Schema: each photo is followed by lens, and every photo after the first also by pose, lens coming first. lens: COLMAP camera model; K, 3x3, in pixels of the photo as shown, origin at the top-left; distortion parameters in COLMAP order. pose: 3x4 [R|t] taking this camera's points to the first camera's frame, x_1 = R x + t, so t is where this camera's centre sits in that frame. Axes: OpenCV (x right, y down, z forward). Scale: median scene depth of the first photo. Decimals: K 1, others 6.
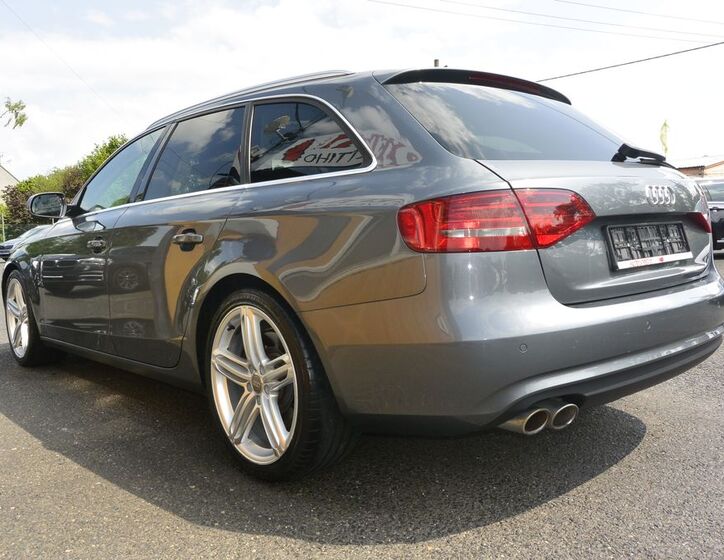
lens RADIAL K [[638.2, 0, 362.2], [0, 638.2, 280.9], [0, 0, 1]] dist [-0.010145, 0.019313]
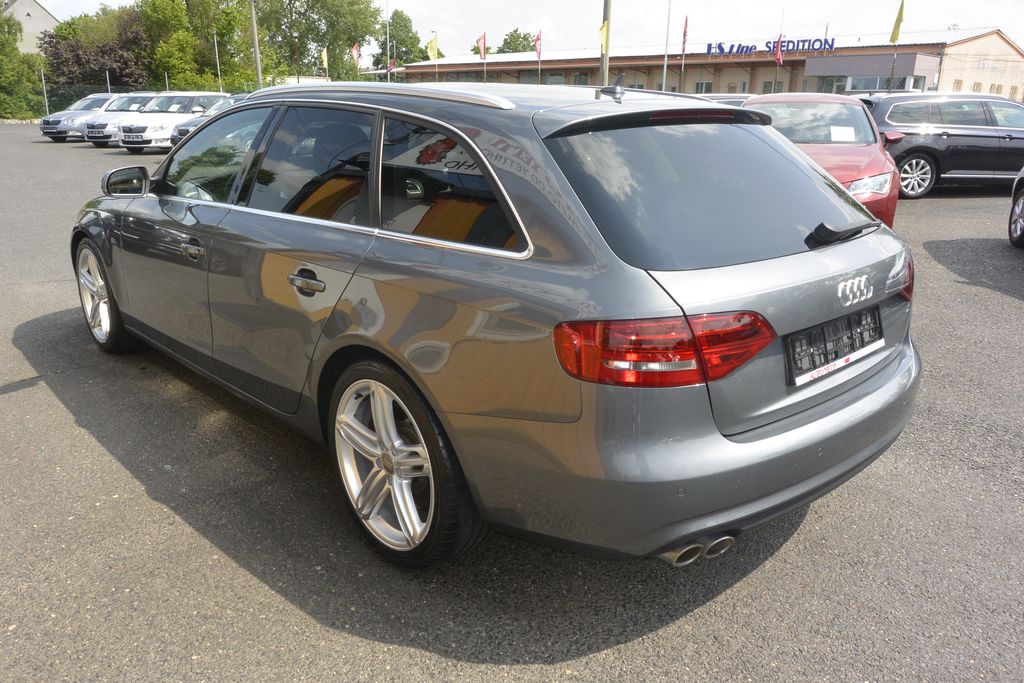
lens RADIAL K [[778.8, 0, 511.8], [0, 778.8, 338.7], [0, 0, 1]] dist [-0.005454, 0.012180]
pose [[0.998949, 0.040106, 0.022197, -0.022934], [-0.043966, 0.975322, 0.216368, -0.279612], [-0.012972, -0.217116, 0.976060, -0.046222]]
